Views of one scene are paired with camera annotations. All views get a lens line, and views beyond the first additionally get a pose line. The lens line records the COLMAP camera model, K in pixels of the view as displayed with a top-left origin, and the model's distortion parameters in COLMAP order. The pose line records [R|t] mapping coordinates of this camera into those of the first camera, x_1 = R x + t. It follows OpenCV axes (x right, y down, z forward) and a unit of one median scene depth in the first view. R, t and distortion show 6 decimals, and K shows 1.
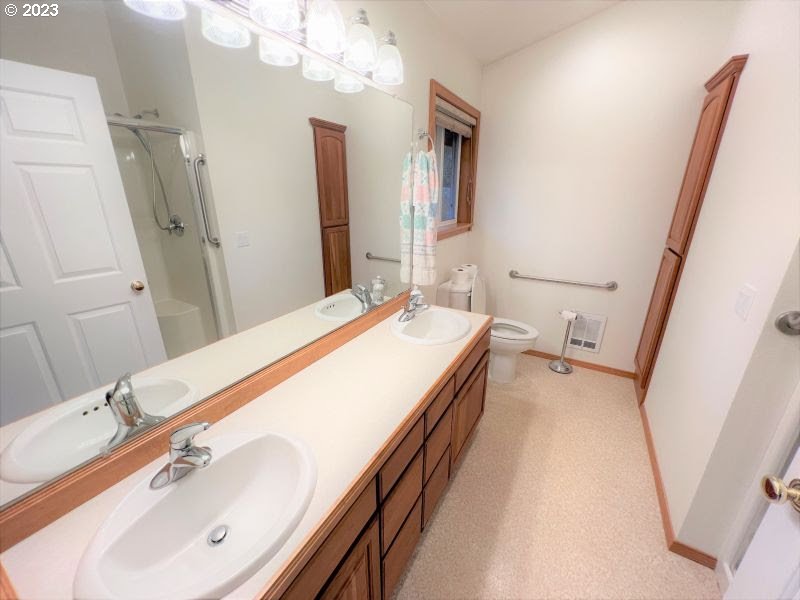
lens RADIAL K [[320.3, 0, 397.6], [0, 320.3, 298.9], [0, 0, 1]] dist [-0.002901, 0.000211]
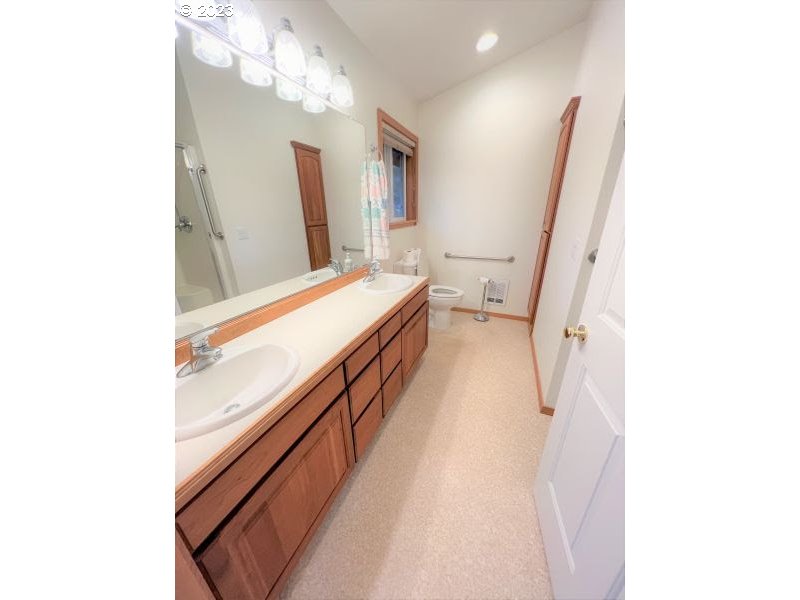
lens RADIAL K [[240.7, 0, 401.8], [0, 240.7, 298.5], [0, 0, 1]] dist [-0.001616, -0.000008]
pose [[0.992076, -0.053447, 0.113707, 0.043962], [0.050288, 0.998270, 0.030478, 0.106608], [-0.115139, -0.024519, 0.993047, -0.064744]]
